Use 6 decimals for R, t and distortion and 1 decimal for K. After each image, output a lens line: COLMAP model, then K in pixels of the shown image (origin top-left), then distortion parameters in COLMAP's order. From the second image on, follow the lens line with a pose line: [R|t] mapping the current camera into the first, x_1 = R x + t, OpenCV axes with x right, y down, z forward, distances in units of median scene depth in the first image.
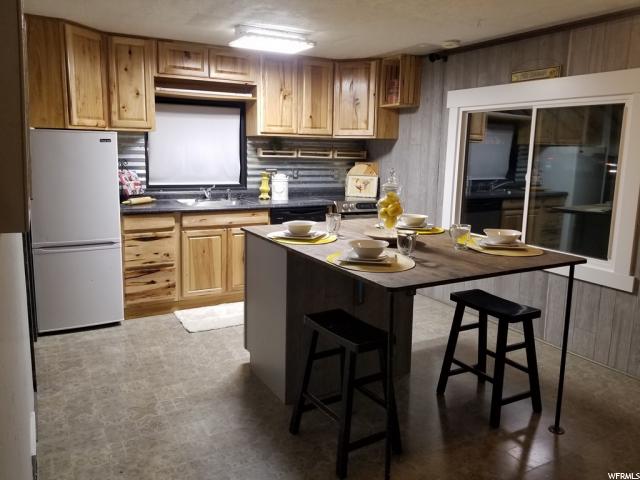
lens RADIAL K [[498.9, 0, 319.2], [0, 498.9, 224.9], [0, 0, 1]] dist [0.068147, -0.125891]
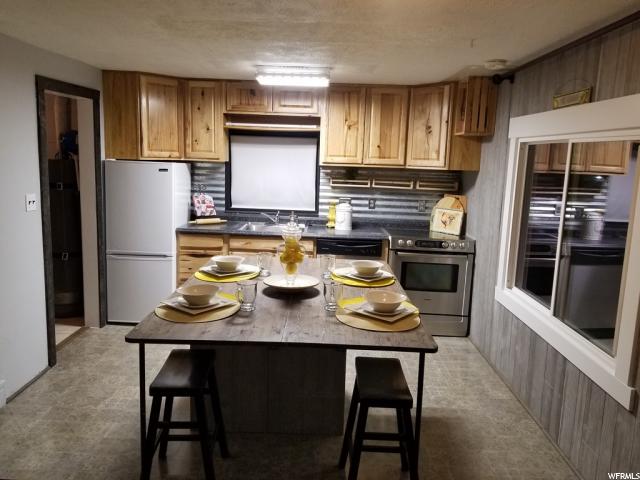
lens RADIAL K [[498.9, 0, 319.2], [0, 498.9, 224.9], [0, 0, 1]] dist [0.068147, -0.125891]
pose [[0.869055, 0.078919, -0.488381, 0.385889], [-0.092991, 0.995656, -0.004582, -0.053213], [0.485898, 0.049397, 0.872619, 0.117171]]
